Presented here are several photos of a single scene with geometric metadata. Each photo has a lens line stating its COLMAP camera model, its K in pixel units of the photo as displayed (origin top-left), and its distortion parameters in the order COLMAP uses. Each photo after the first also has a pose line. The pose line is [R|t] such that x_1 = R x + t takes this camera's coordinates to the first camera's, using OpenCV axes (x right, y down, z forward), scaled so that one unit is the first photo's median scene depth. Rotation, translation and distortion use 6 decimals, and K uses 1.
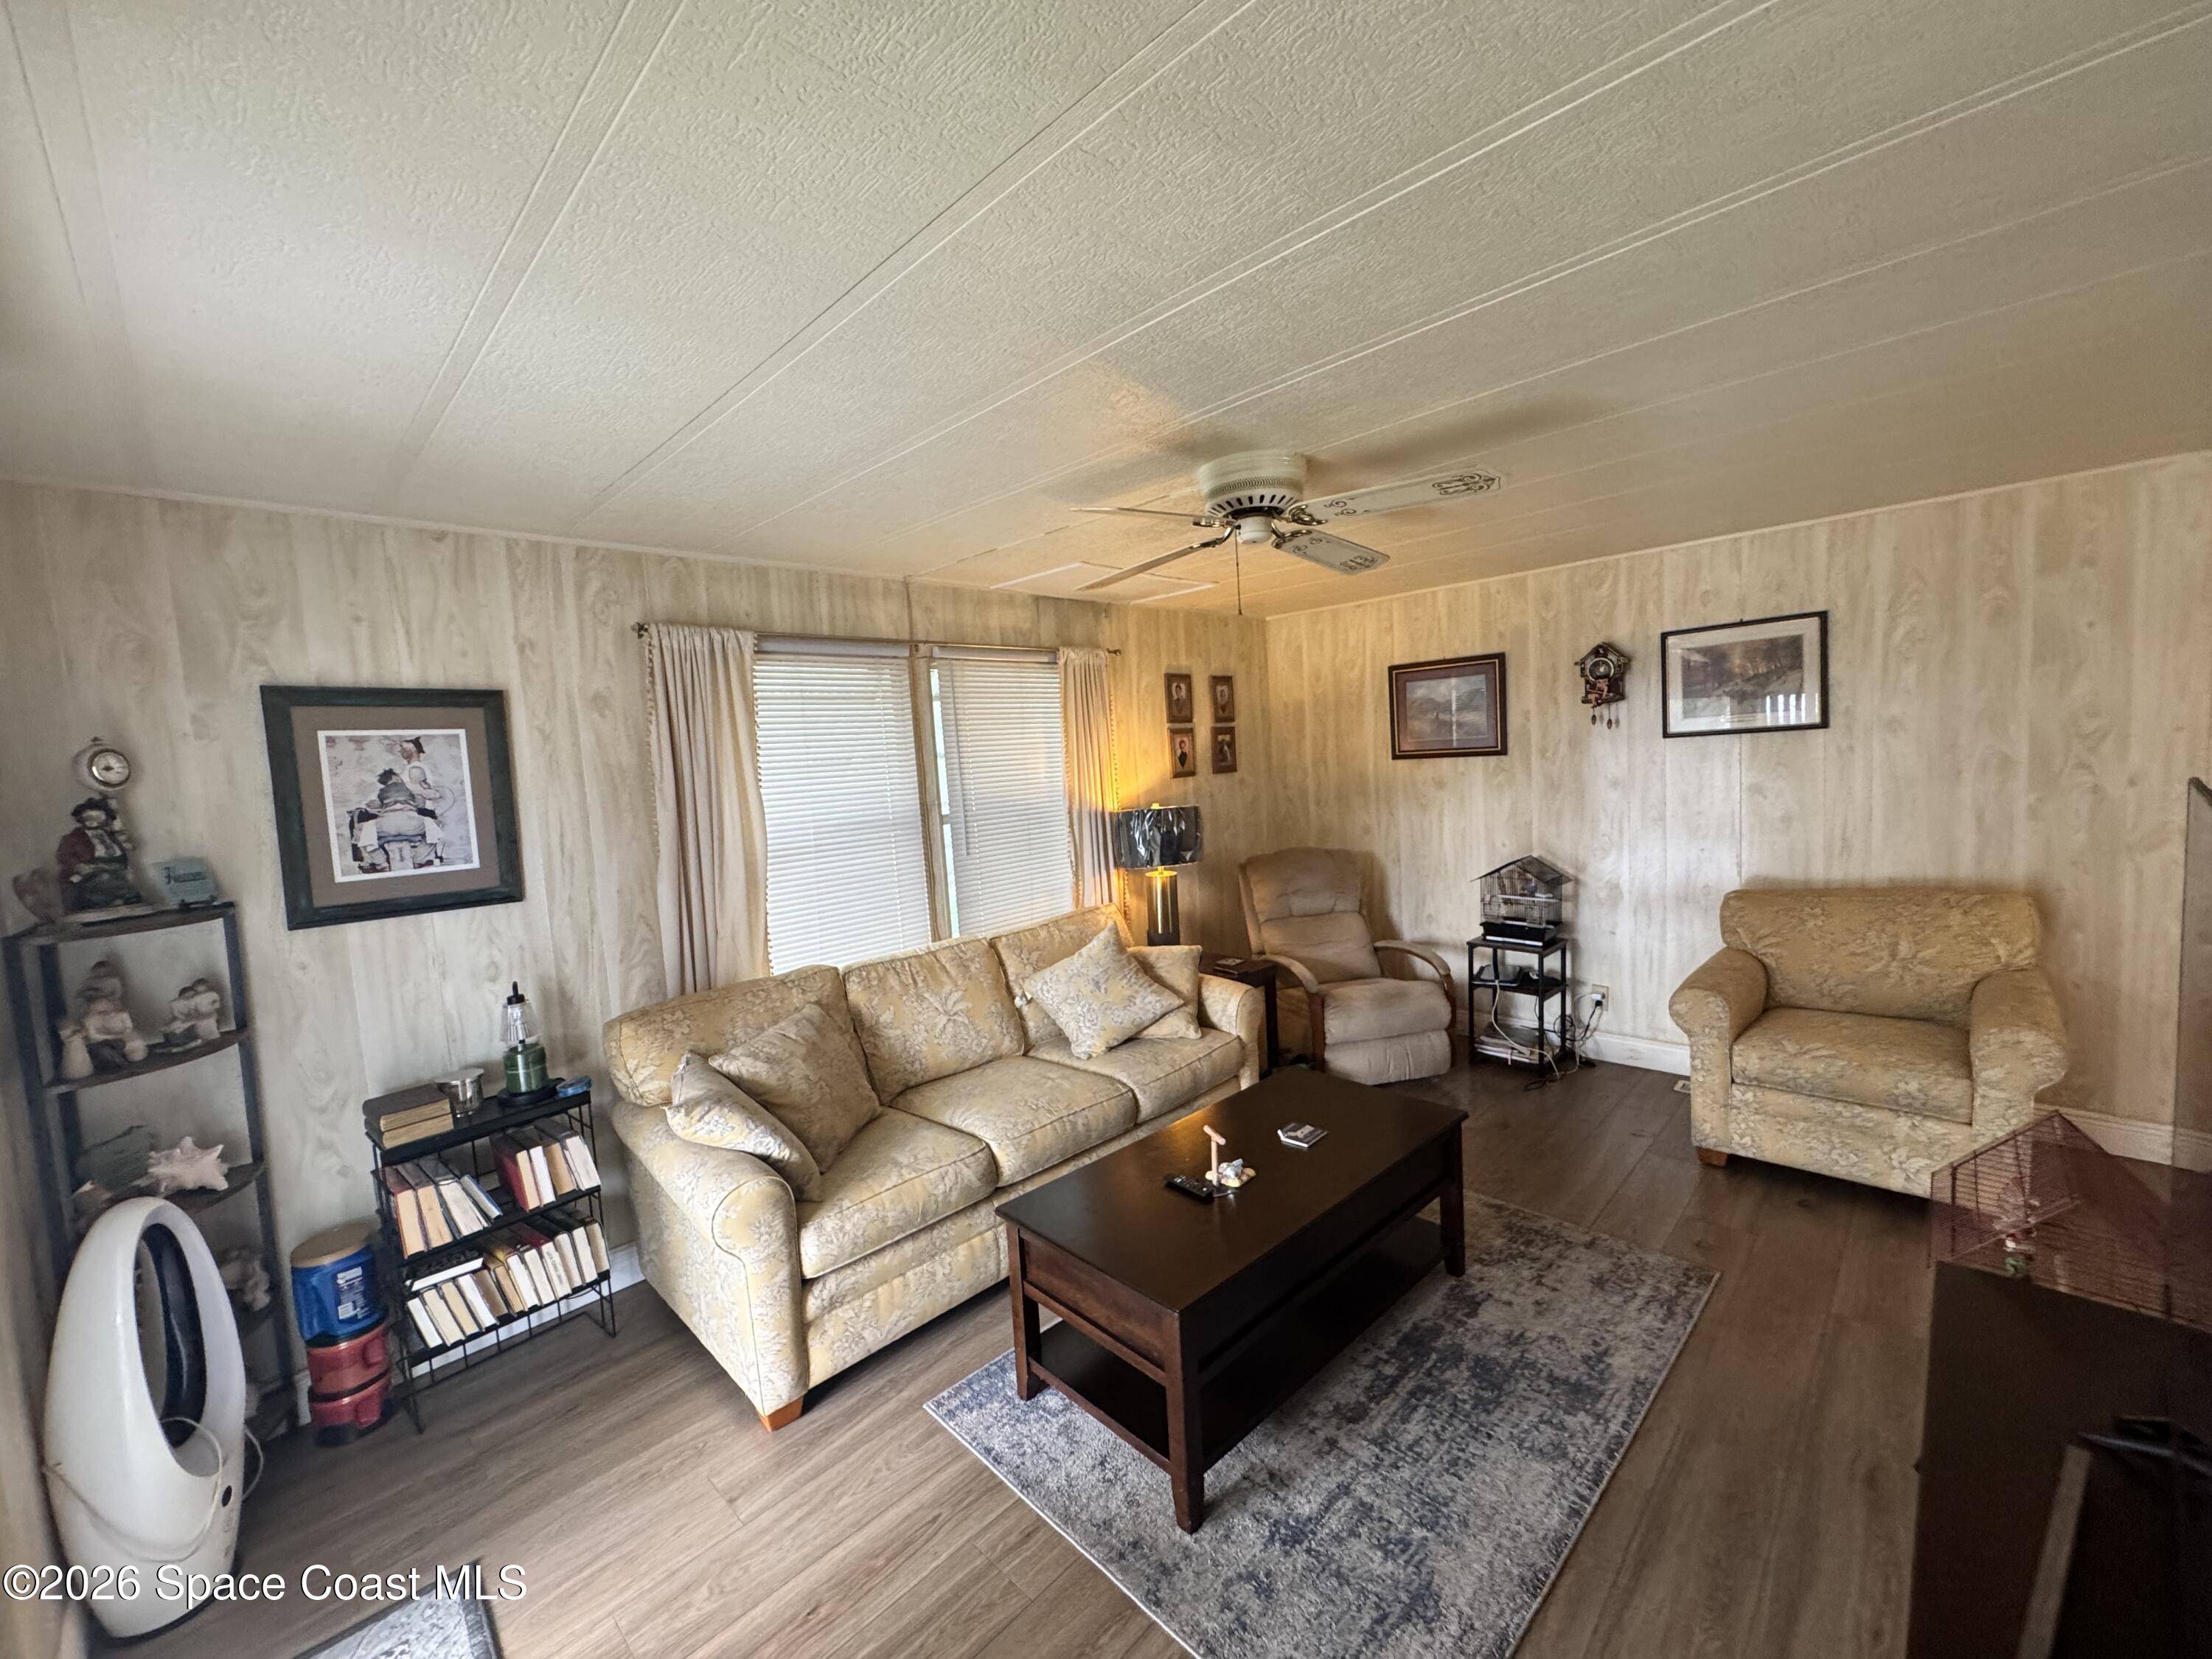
lens RADIAL K [[886.2, 0, 1108.4], [0, 886.2, 822.1], [0, 0, 1]] dist [-0.000675, -0.000038]
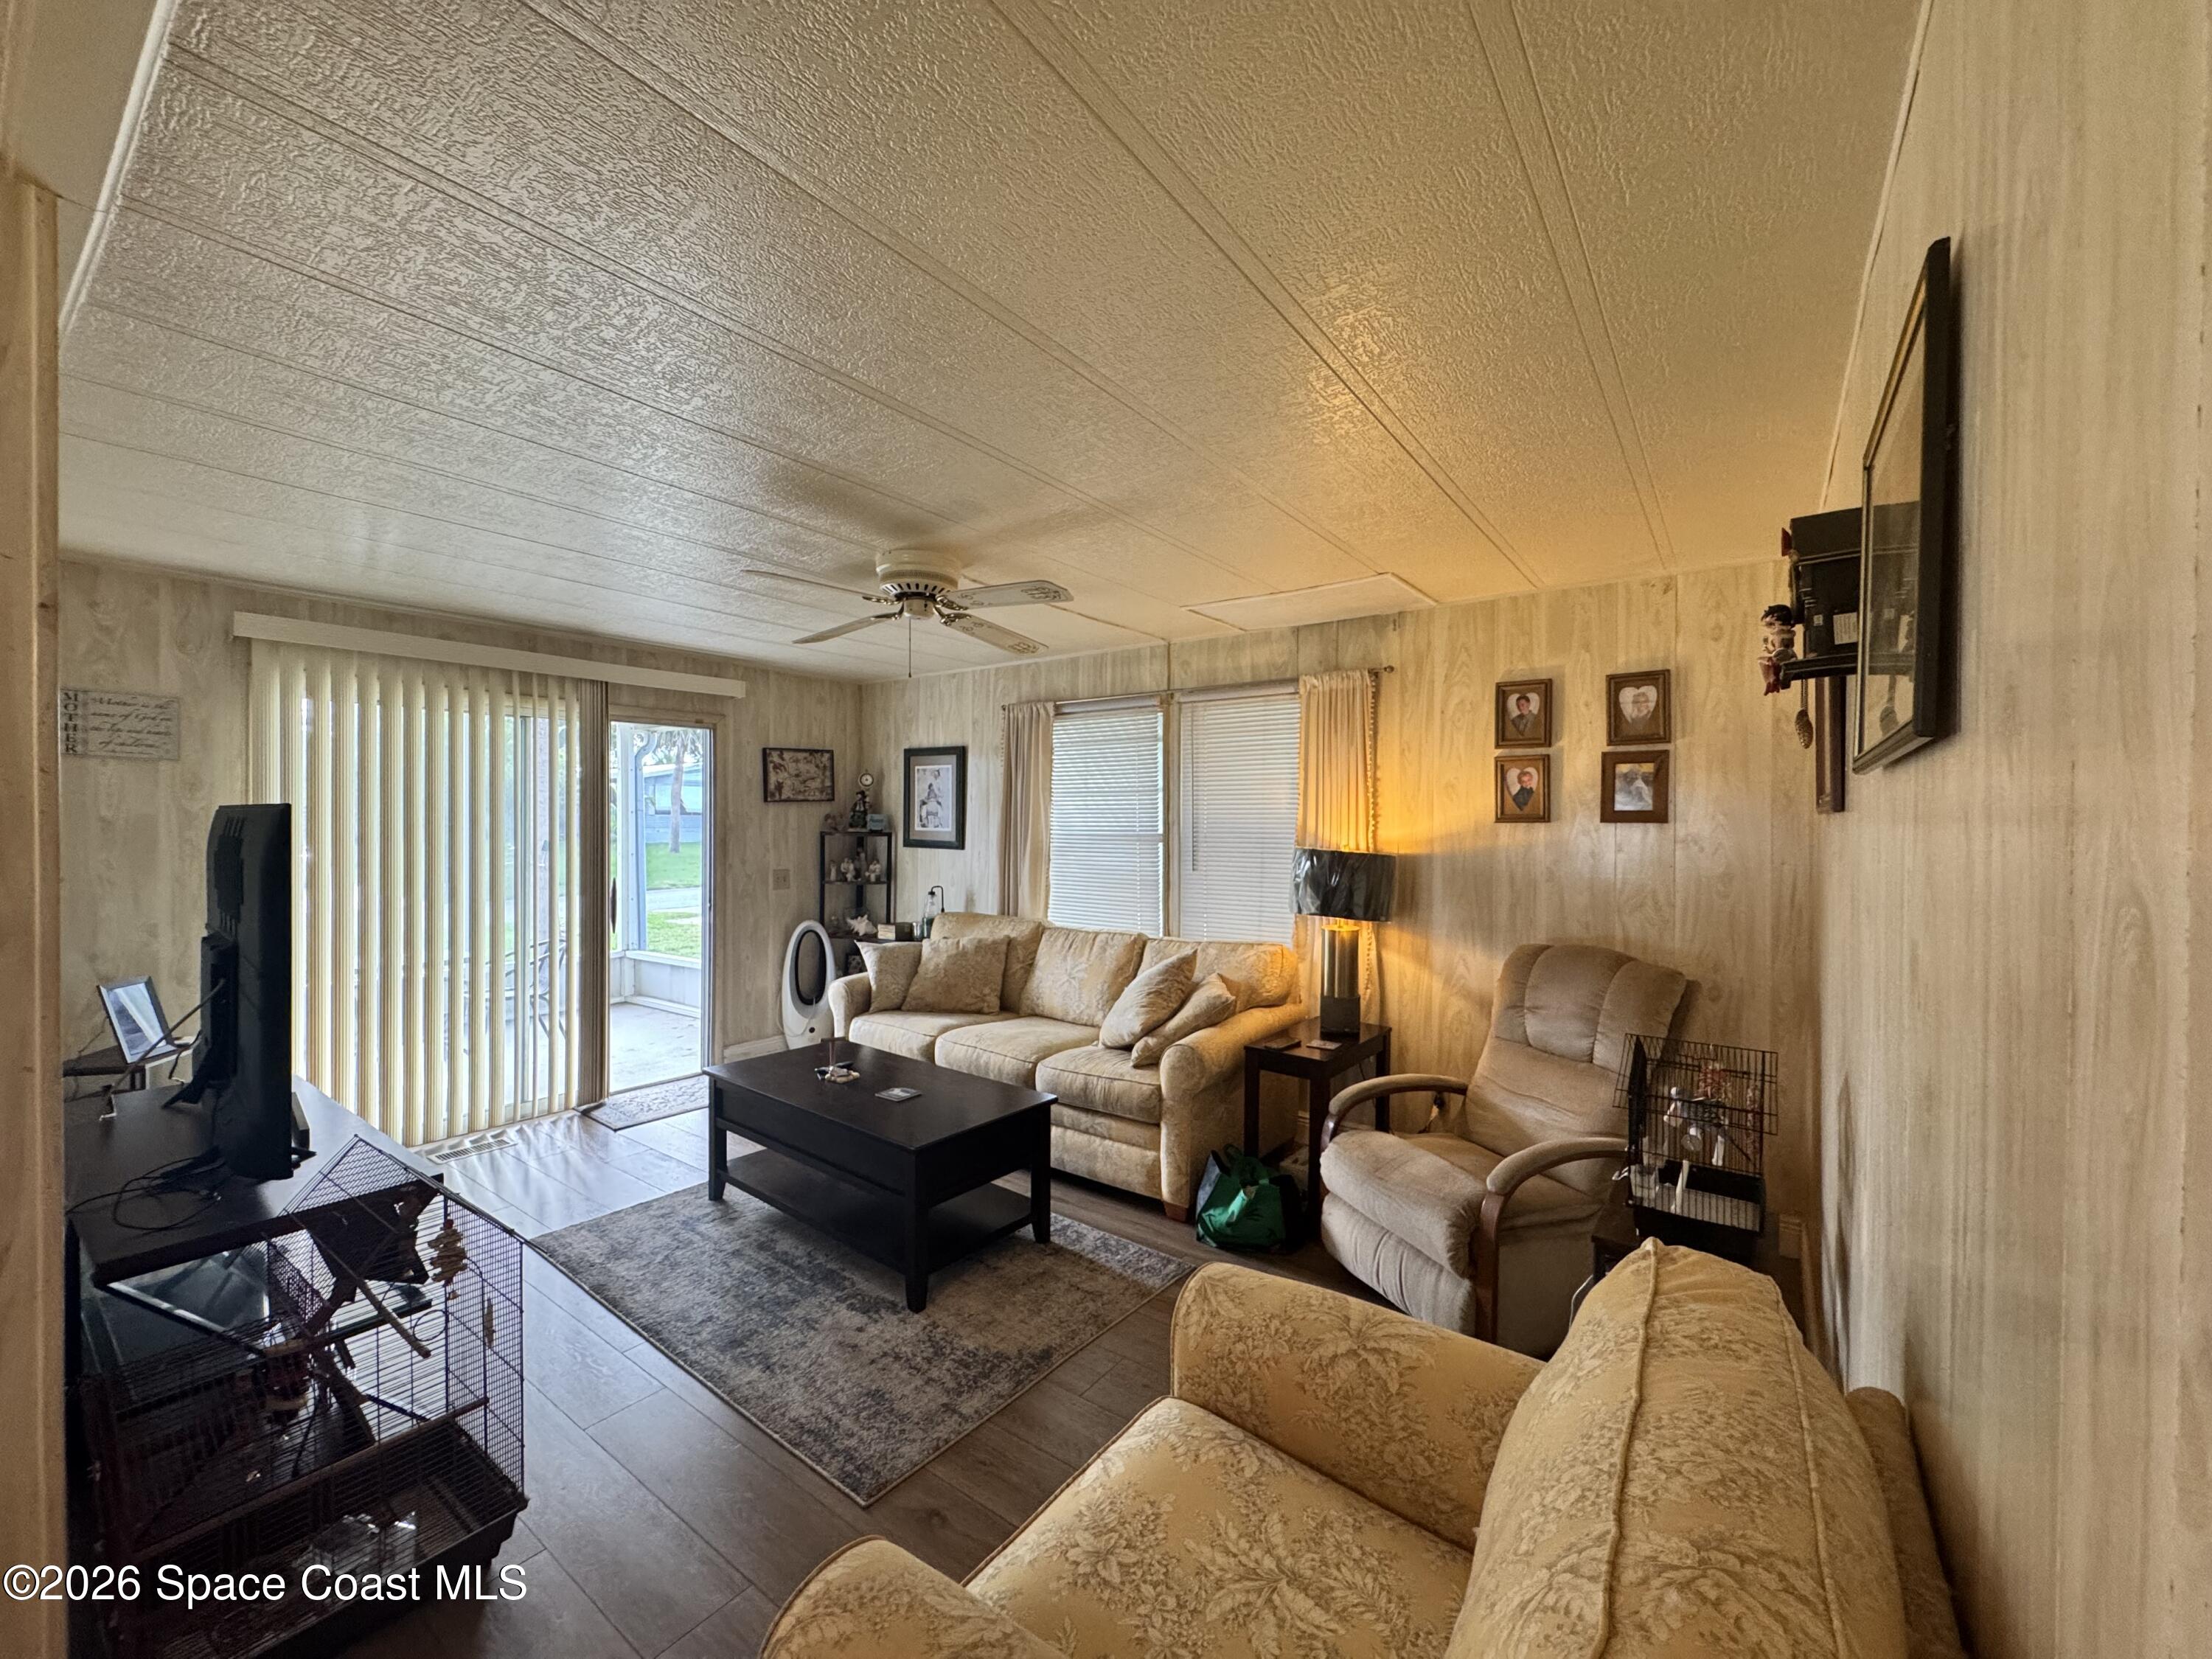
lens RADIAL K [[885.3, 0, 1102.4], [0, 885.3, 829.8], [0, 0, 1]] dist [-0.002698, 0.000009]
pose [[0.139005, 0.071104, -0.987736, 1.160881], [-0.090509, 0.994157, 0.058829, -0.088337], [0.986147, 0.081222, 0.144629, 0.864799]]
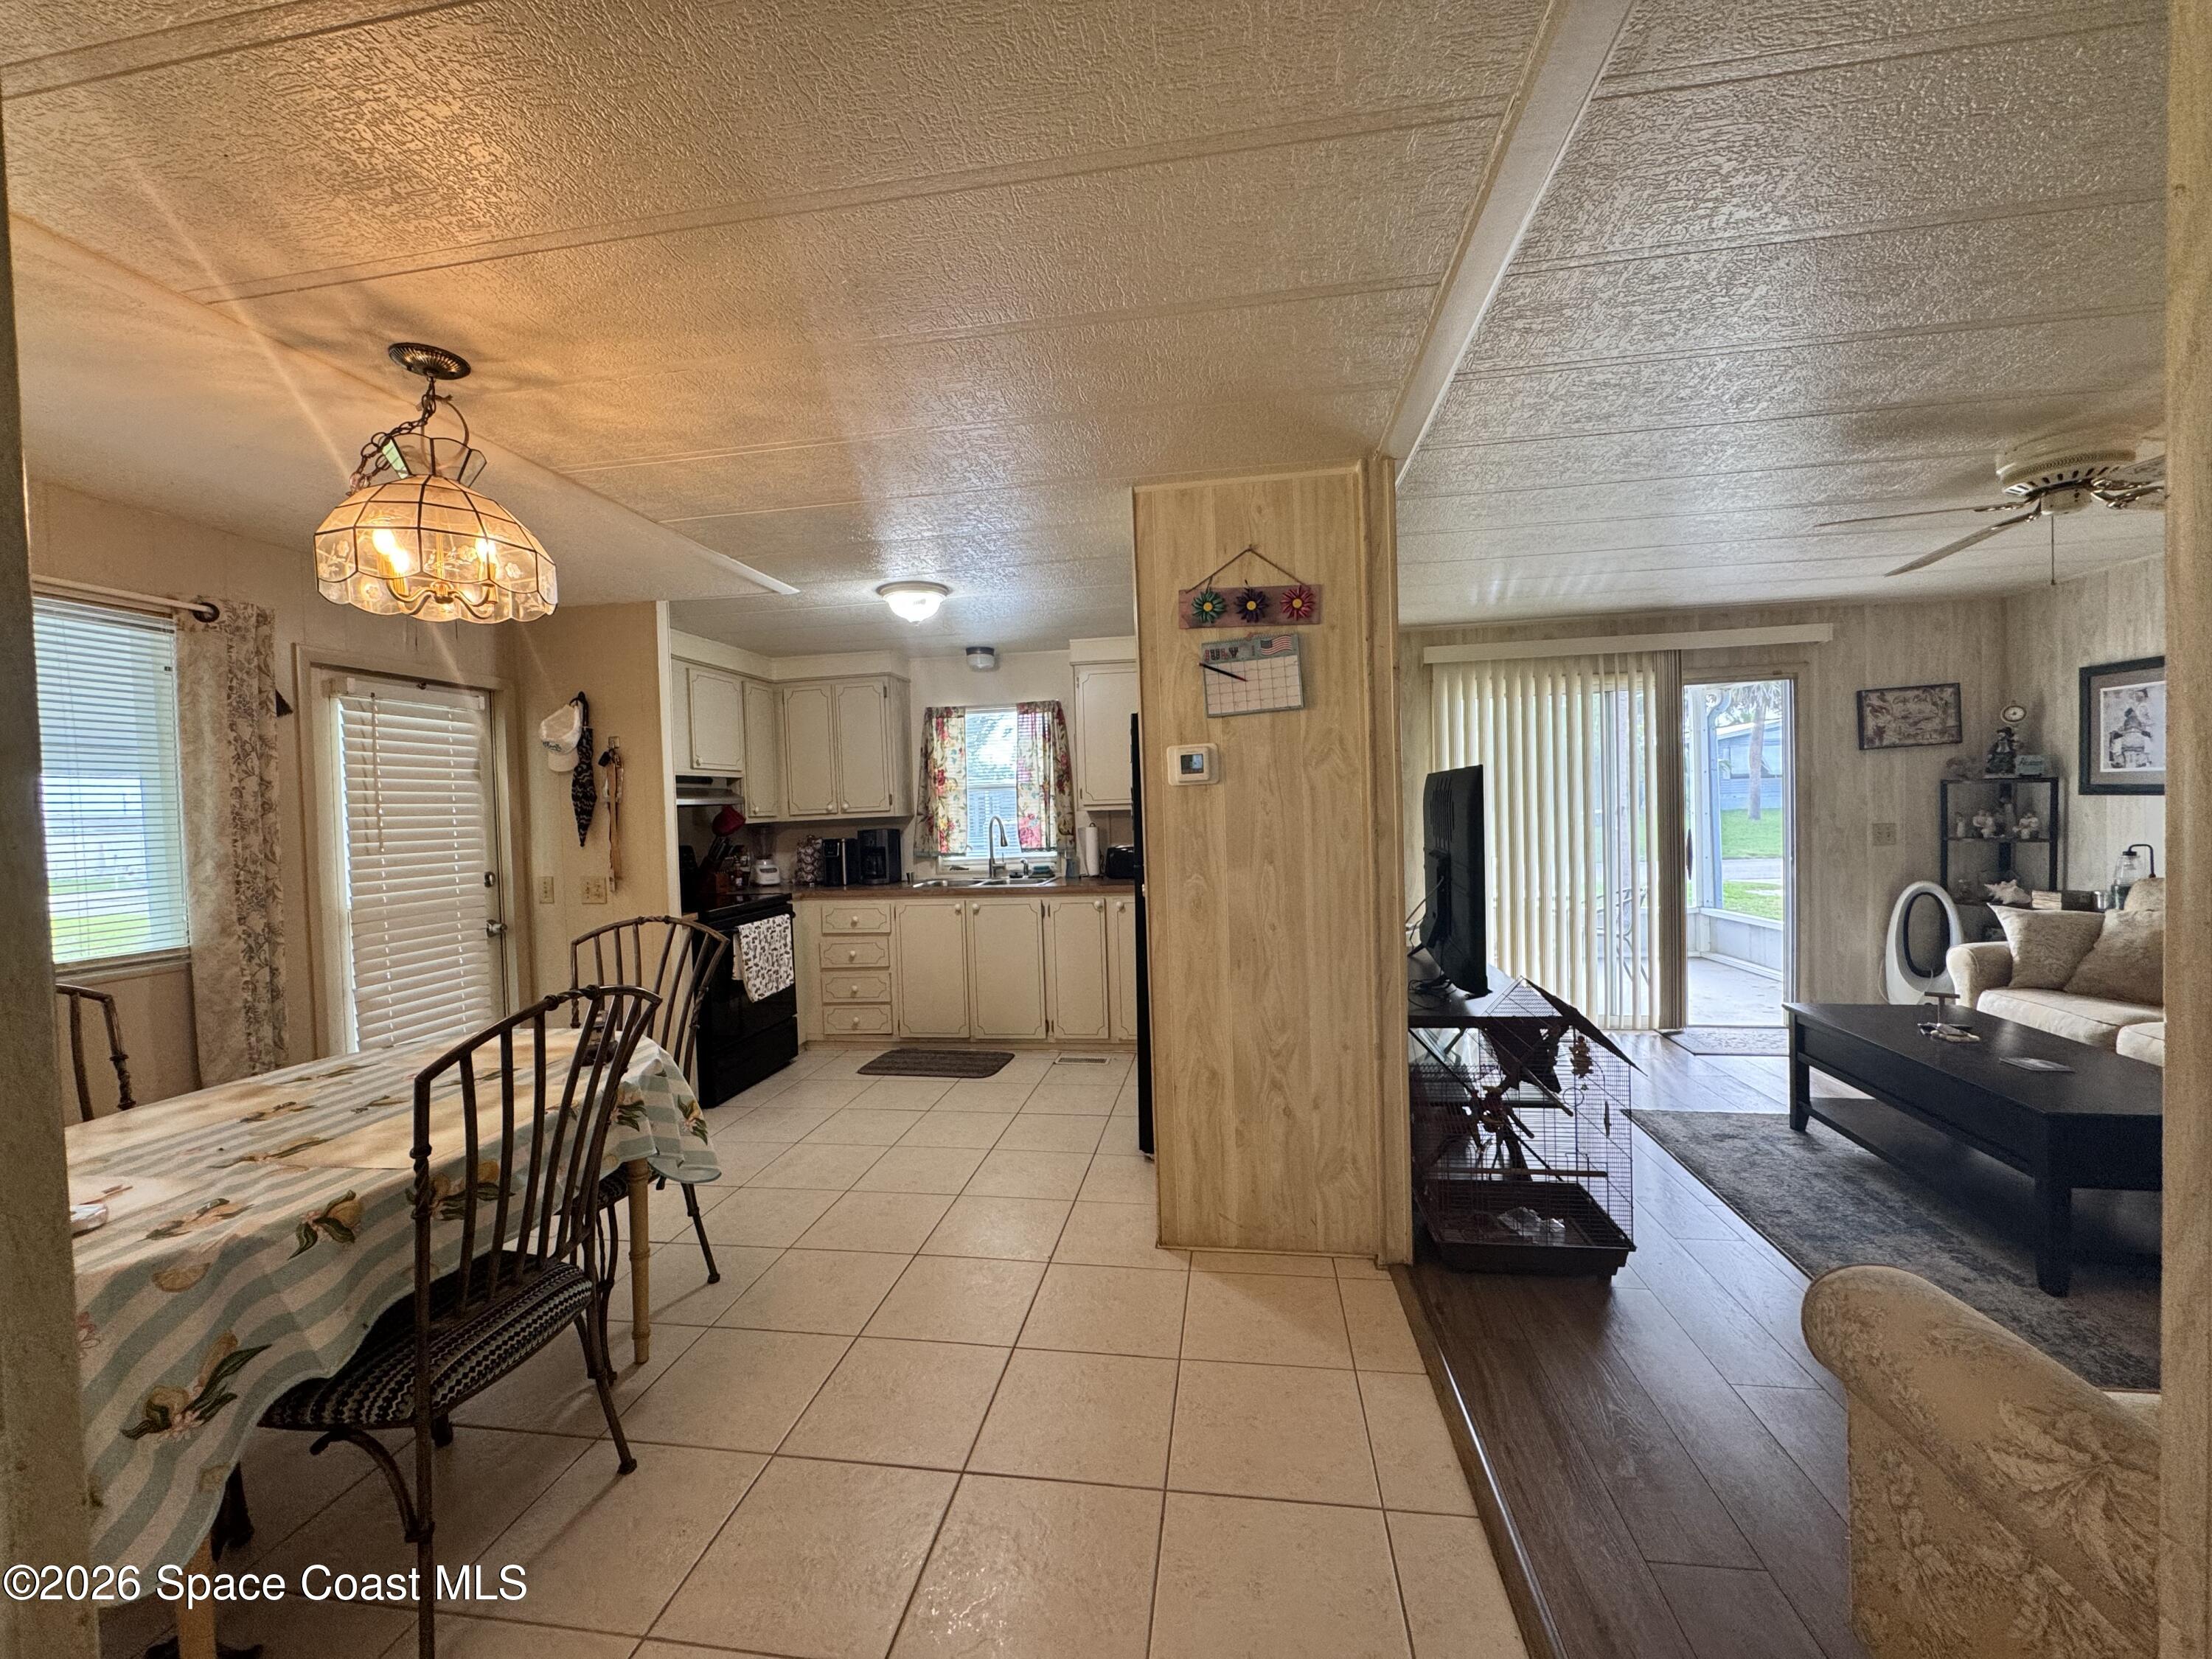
lens RADIAL K [[885.3, 0, 1102.4], [0, 885.3, 829.8], [0, 0, 1]] dist [-0.002698, 0.000009]
pose [[-0.807297, 0.102723, -0.581136, 1.393030], [0.035808, 0.991446, 0.125507, -0.086401], [0.589058, 0.080512, -0.804070, 0.945351]]
